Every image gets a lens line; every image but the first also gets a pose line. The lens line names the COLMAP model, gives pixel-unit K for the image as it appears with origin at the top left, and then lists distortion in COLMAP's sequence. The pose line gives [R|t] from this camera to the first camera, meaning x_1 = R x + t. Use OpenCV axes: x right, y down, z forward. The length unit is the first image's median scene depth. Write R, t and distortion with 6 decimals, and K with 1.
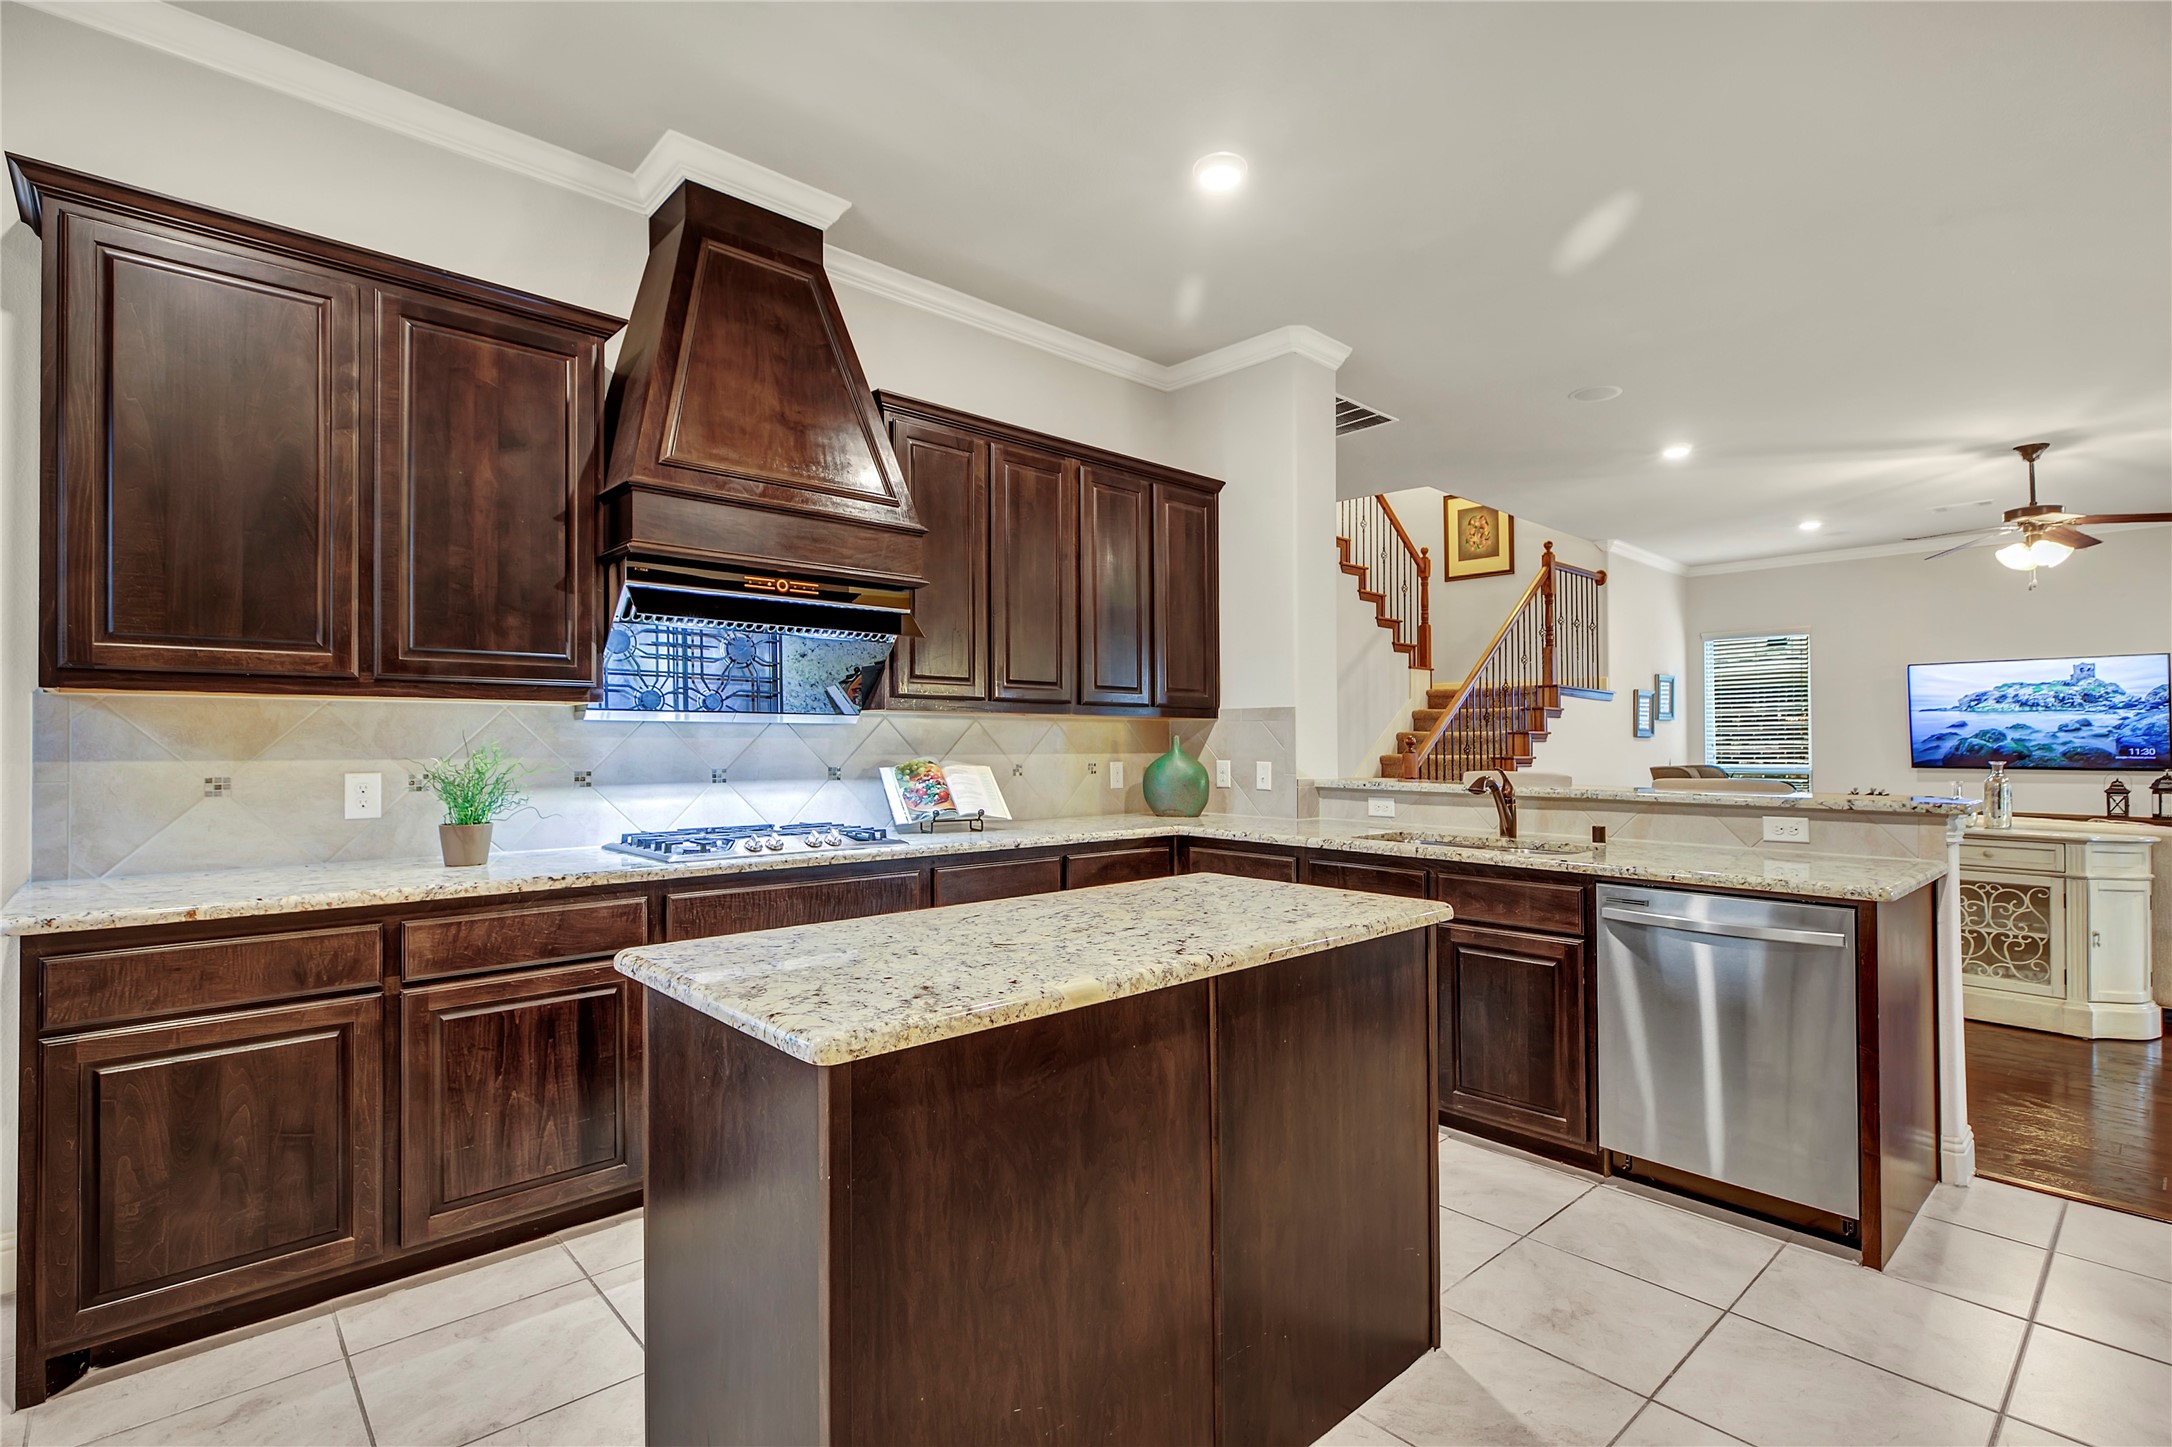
lens RADIAL K [[1023.4, 0, 1086.0], [0, 1023.4, 723.5], [0, 0, 1]] dist [0.003854, 0.001104]
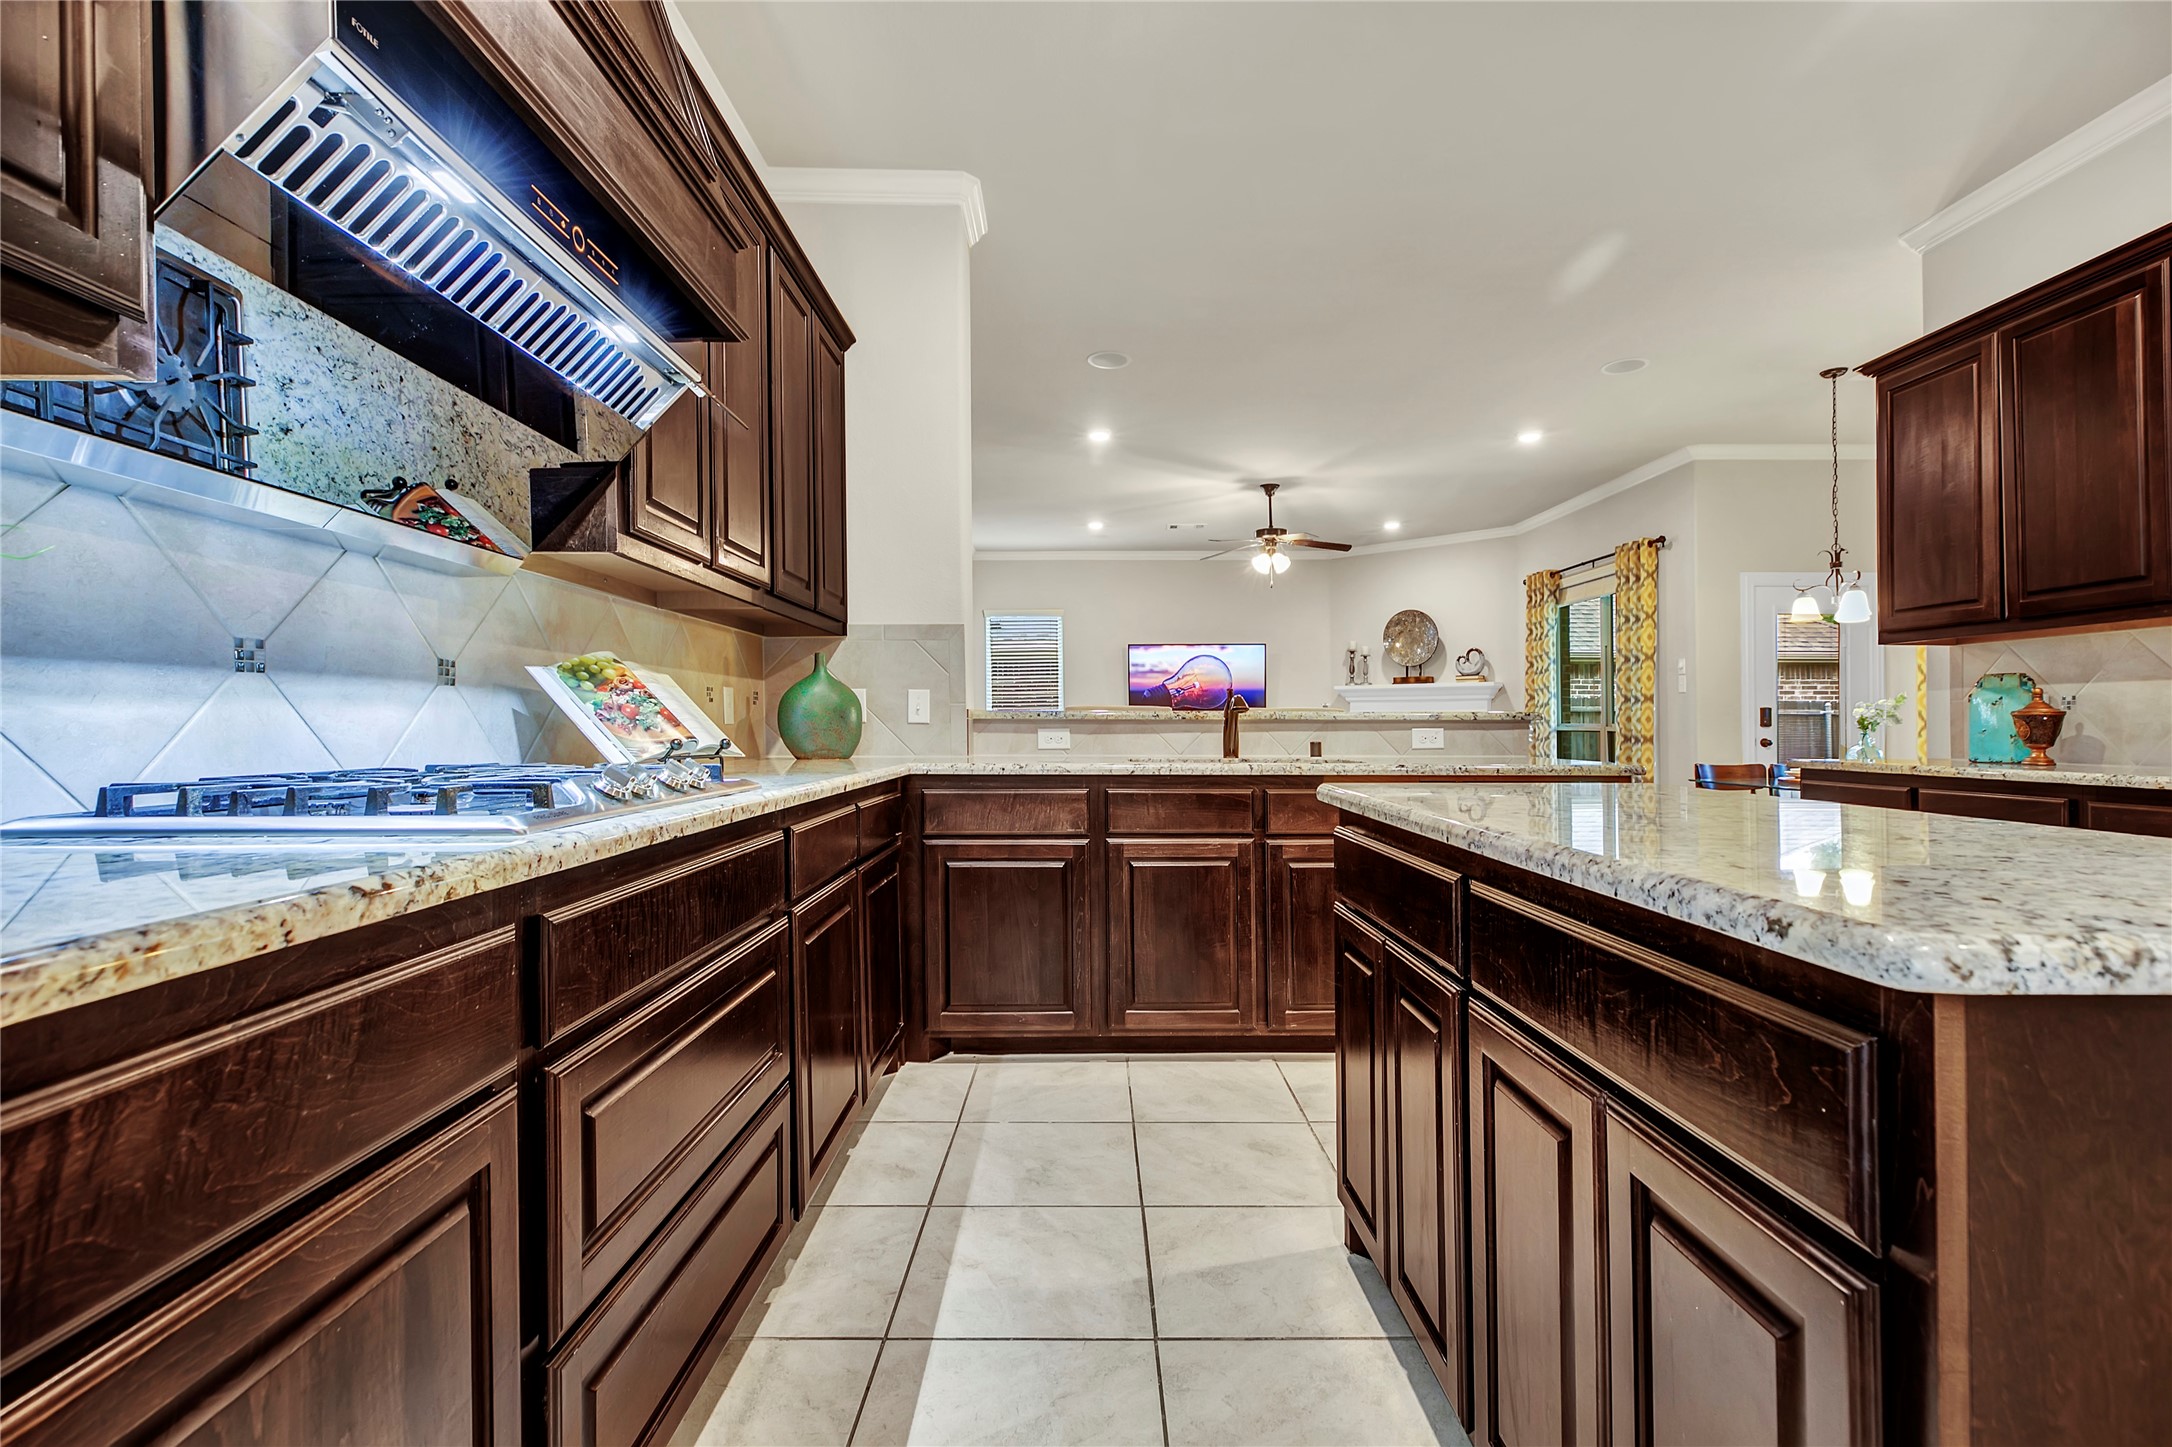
lens RADIAL K [[991.3, 0, 1086.0], [0, 991.3, 723.5], [0, 0, 1]] dist [0.023864, 0.000163]
pose [[0.674636, -0.002073, 0.738148, -0.585206], [-0.010437, 0.999869, 0.012347, 0.095406], [-0.738077, -0.016034, 0.674526, 0.637199]]
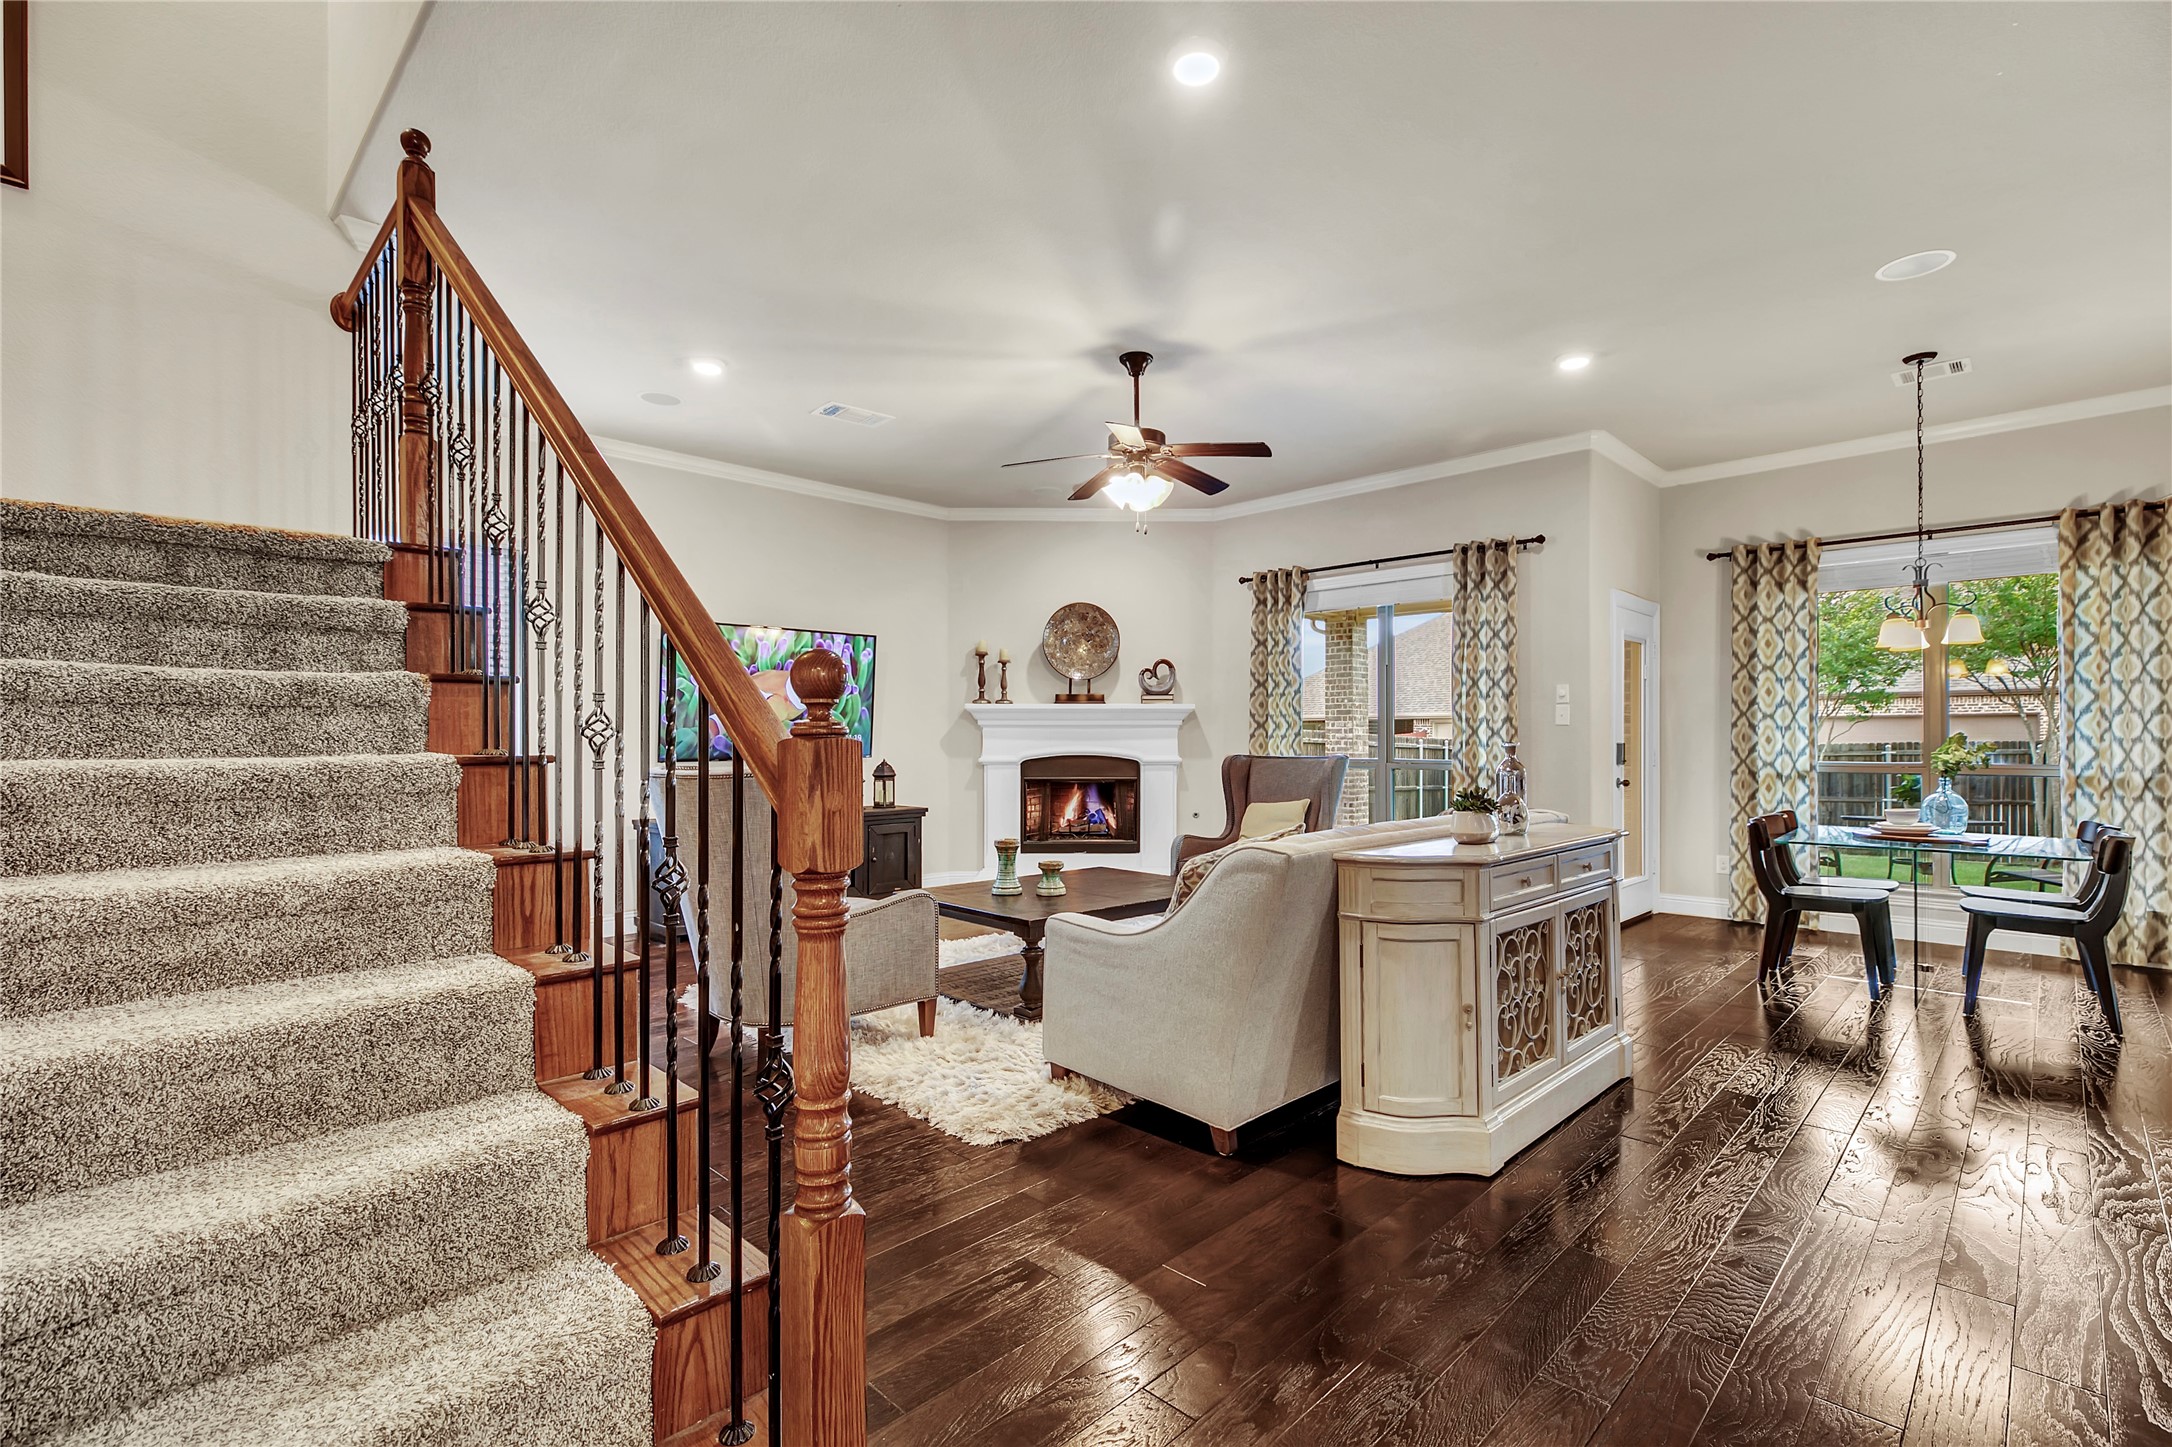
lens RADIAL K [[1013.4, 0, 1086.0], [0, 1013.4, 723.5], [0, 0, 1]] dist [0.023278, -0.000006]
pose [[-0.050376, 0.016922, 0.998587, 0.287970], [-0.014927, 0.999732, -0.017694, 0.082313], [-0.998619, -0.015797, -0.050110, 2.542619]]
